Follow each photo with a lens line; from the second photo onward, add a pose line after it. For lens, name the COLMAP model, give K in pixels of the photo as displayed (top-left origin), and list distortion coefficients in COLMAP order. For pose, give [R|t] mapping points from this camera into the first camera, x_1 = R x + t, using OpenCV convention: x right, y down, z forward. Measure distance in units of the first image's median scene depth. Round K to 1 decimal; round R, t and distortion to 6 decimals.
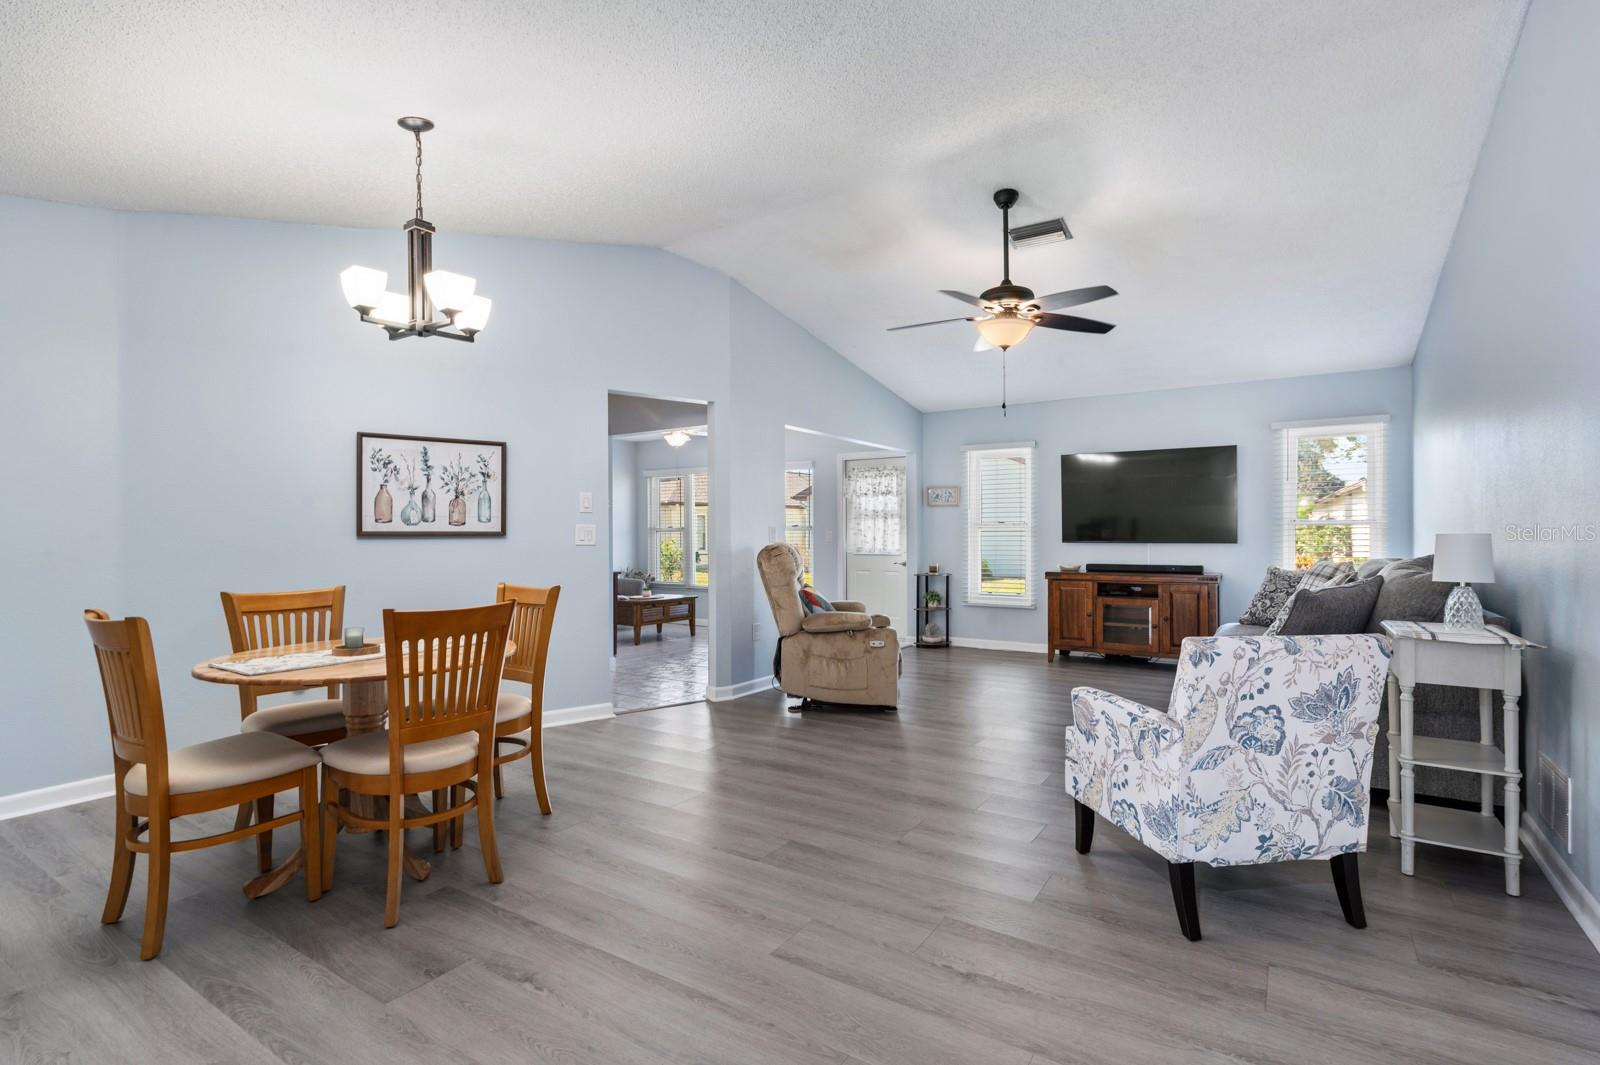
lens RADIAL K [[761.4, 0, 806.0], [0, 761.4, 531.1], [0, 0, 1]] dist [0.009328, 0.000264]
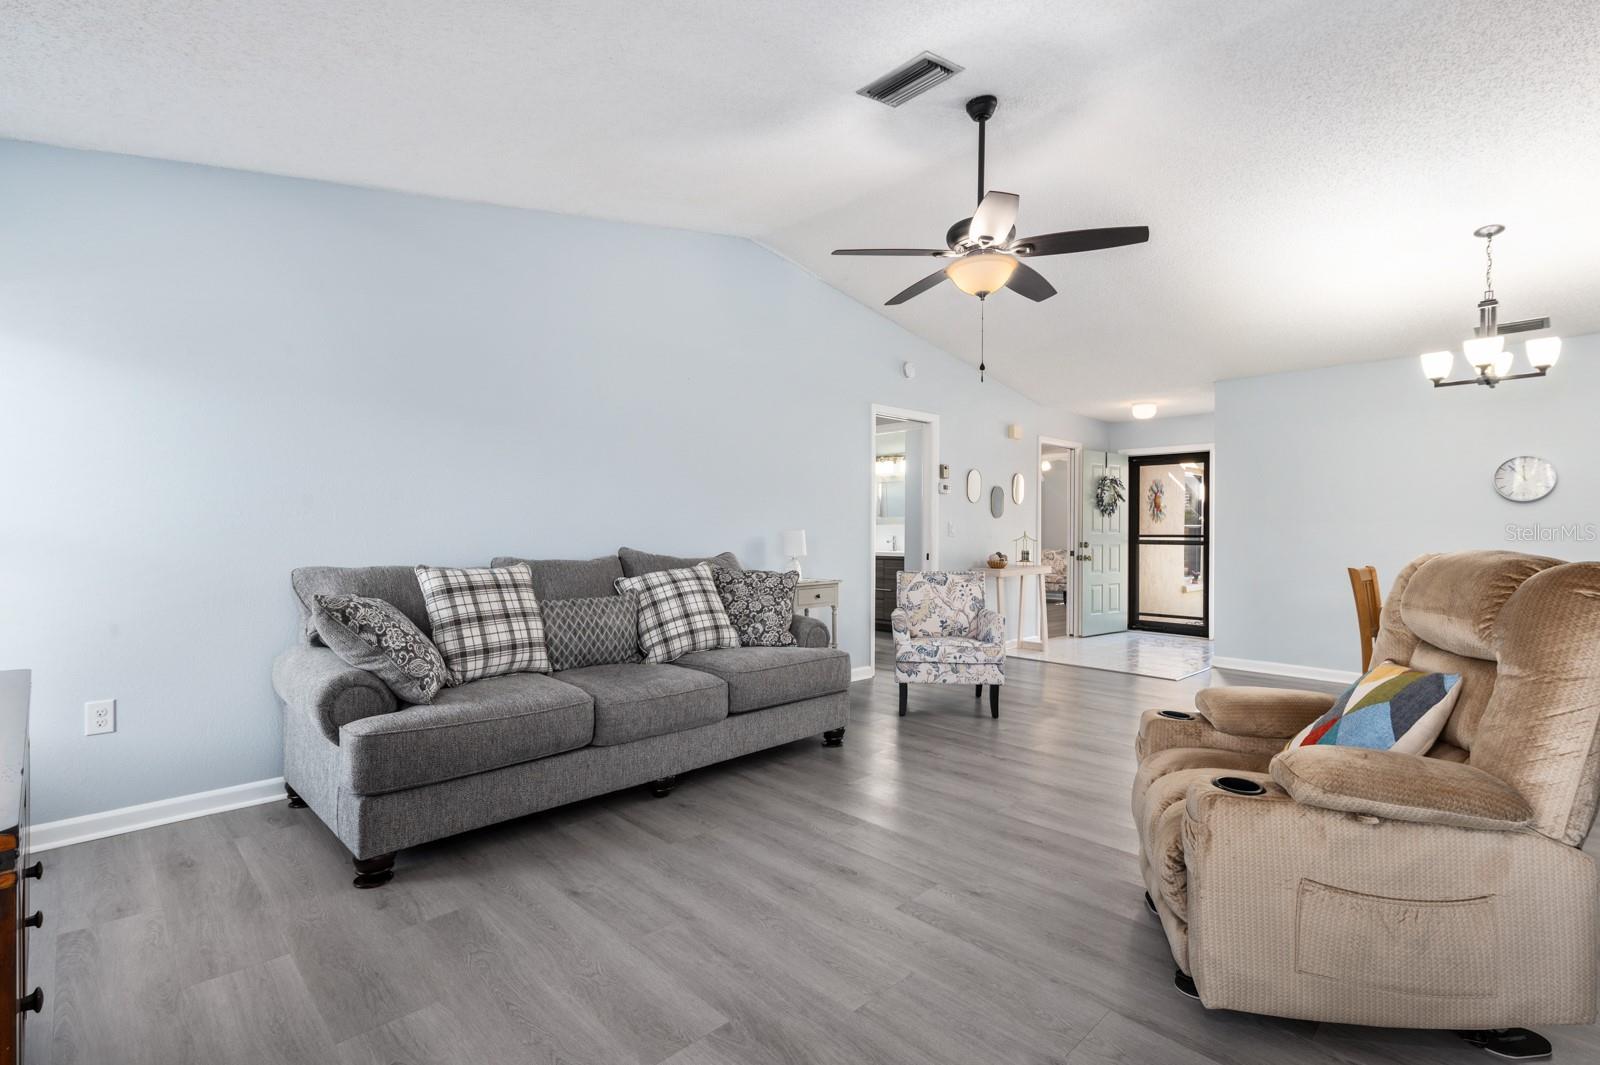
lens RADIAL K [[752.6, 0, 803.7], [0, 752.6, 525.7], [0, 0, 1]] dist [0.009106, -0.000112]
pose [[-0.975230, 0.001337, 0.221188, 0.154855], [-0.000667, 0.999959, -0.008986, 0.004245], [-0.221192, -0.008911, -0.975190, 1.047154]]
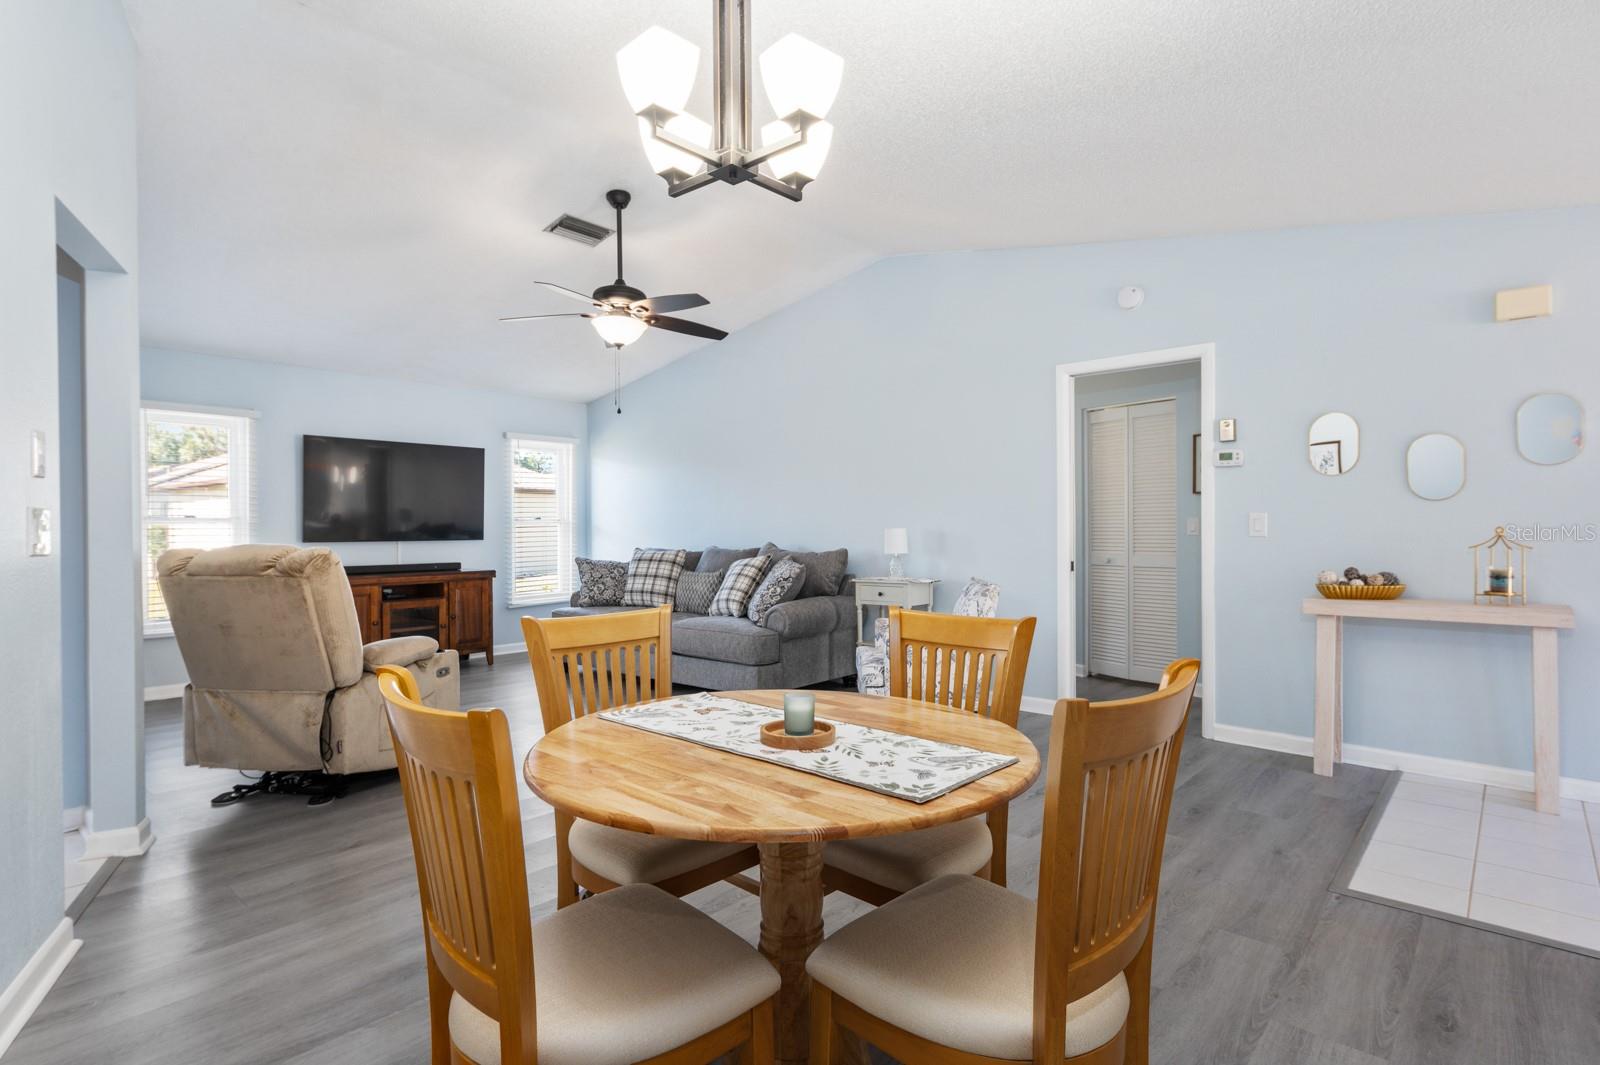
lens RADIAL K [[809.2, 0, 800.0], [0, 809.2, 532.5], [0, 0, 1]] dist [0.012618, 0.000560]
pose [[0.152128, -0.001659, 0.988359, -0.444186], [0.001568, 0.999998, 0.001437, 0.003983], [-0.988360, 0.001332, 0.152130, 0.347438]]
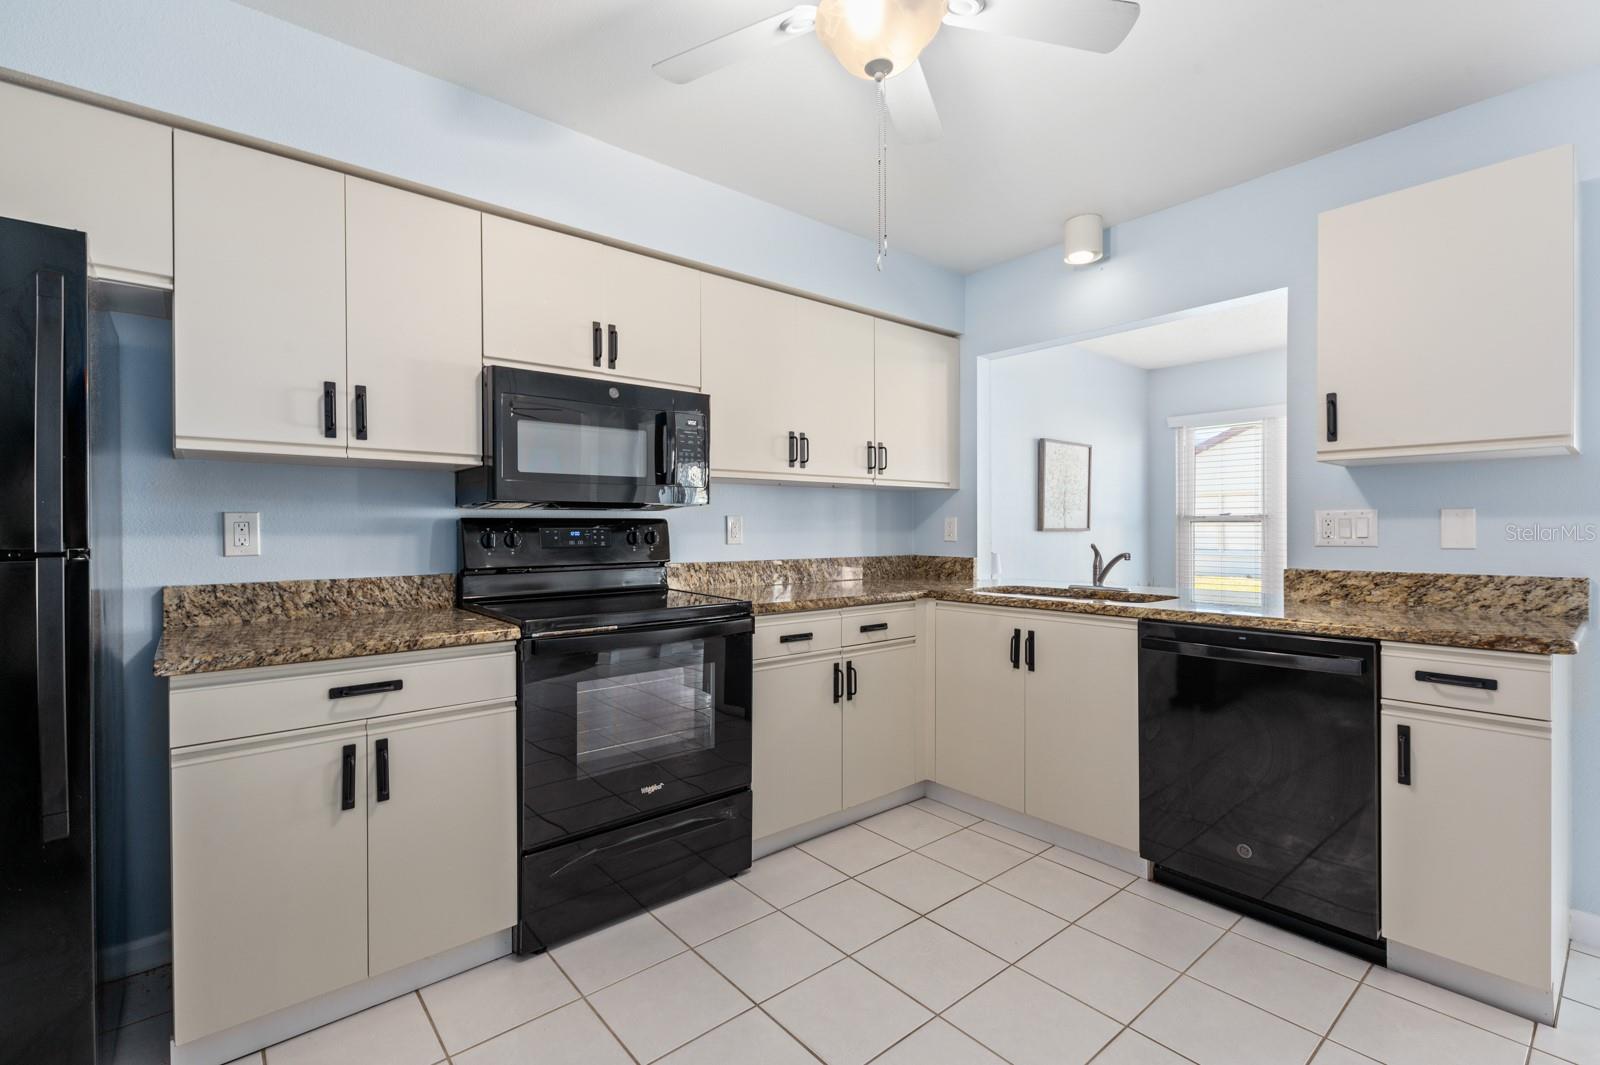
lens RADIAL K [[710.6, 0, 804.7], [0, 710.6, 531.2], [0, 0, 1]] dist [0.003455, 0.000155]
pose [[0.957694, 0.002405, -0.287777, -0.465765], [0.000385, 0.999953, 0.009639, 0.003251], [0.287787, -0.009342, 0.957649, 0.574670]]
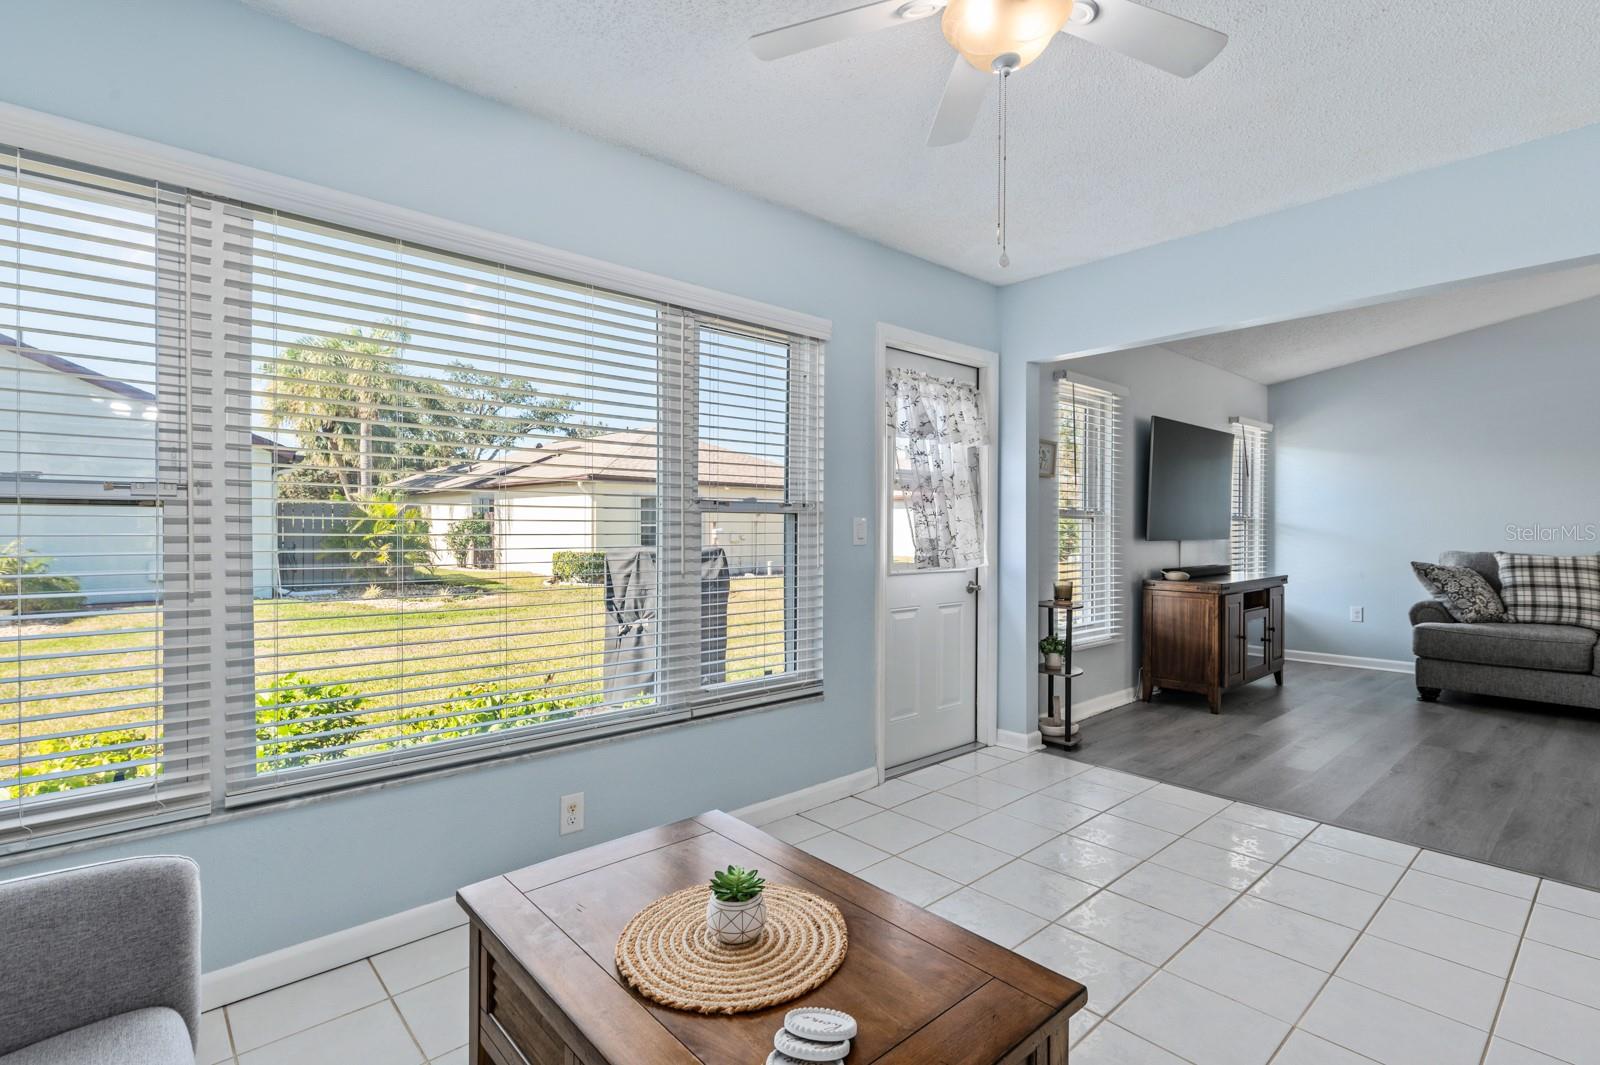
lens RADIAL K [[761.4, 0, 806.0], [0, 761.4, 531.1], [0, 0, 1]] dist [0.009328, 0.000264]
pose [[0.258469, -0.002101, 0.966017, -0.424638], [-0.009250, 0.999946, 0.004650, 0.005981], [-0.965975, -0.010138, 0.258436, 1.133272]]
